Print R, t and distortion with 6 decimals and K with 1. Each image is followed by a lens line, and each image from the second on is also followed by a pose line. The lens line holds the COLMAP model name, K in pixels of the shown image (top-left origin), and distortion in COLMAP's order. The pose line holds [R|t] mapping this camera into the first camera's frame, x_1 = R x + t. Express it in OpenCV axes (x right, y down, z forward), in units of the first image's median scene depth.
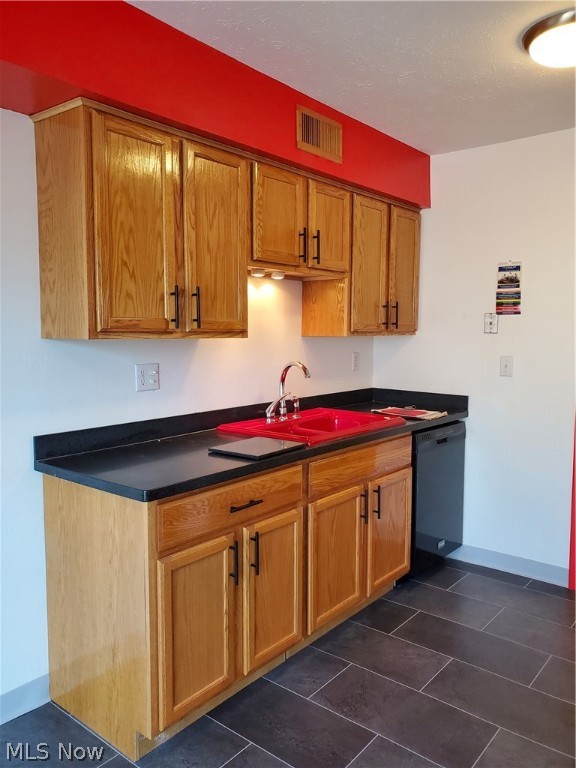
lens RADIAL K [[597.9, 0, 287.9], [0, 597.9, 380.5], [0, 0, 1]] dist [0.026678, -0.015916]
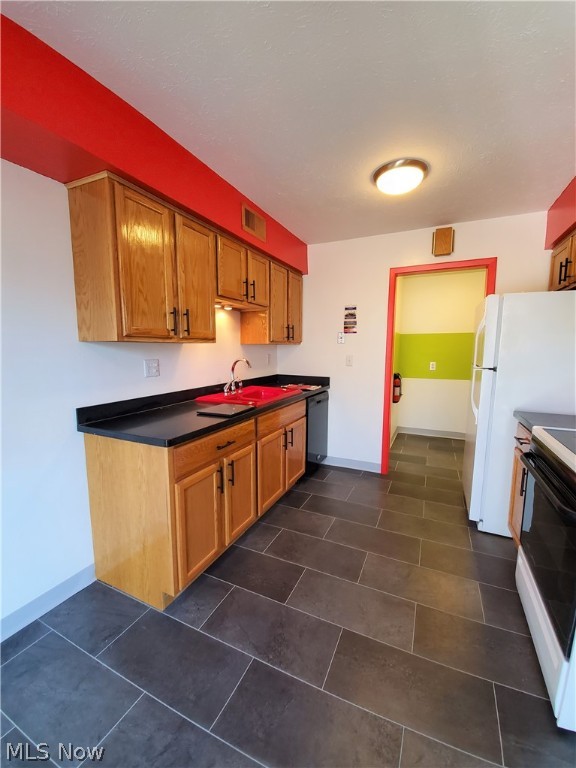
lens RADIAL K [[313.9, 0, 284.6], [0, 313.9, 386.6], [0, 0, 1]] dist [-0.000186, 0.000158]
pose [[0.970965, -0.029894, 0.237347, -0.099095], [0.020472, 0.998905, 0.042061, 0.016099], [-0.238345, -0.035980, 0.970514, 0.123434]]
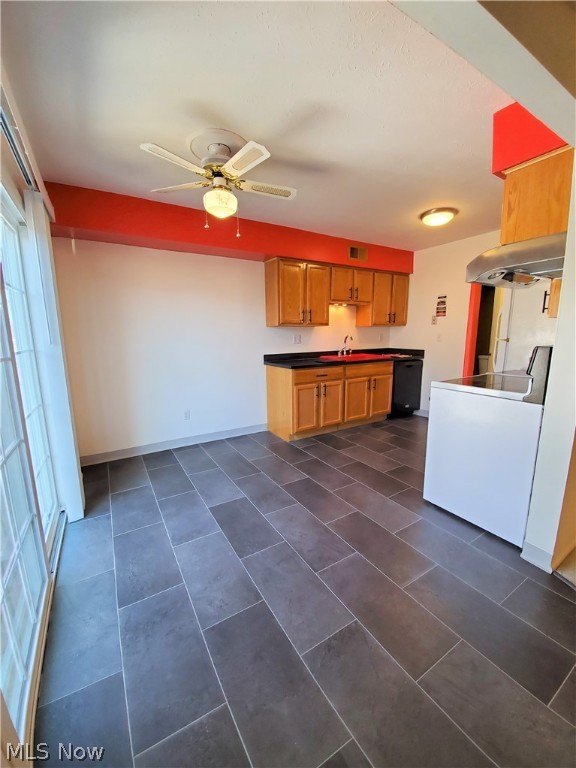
lens RADIAL K [[313.9, 0, 288.5], [0, 313.9, 386.6], [0, 0, 1]] dist [-0.000186, 0.000158]
pose [[0.944242, 0.040479, -0.326756, 0.289856], [-0.013704, 0.996386, 0.083832, 0.110524], [0.328968, -0.074679, 0.941384, -0.626653]]
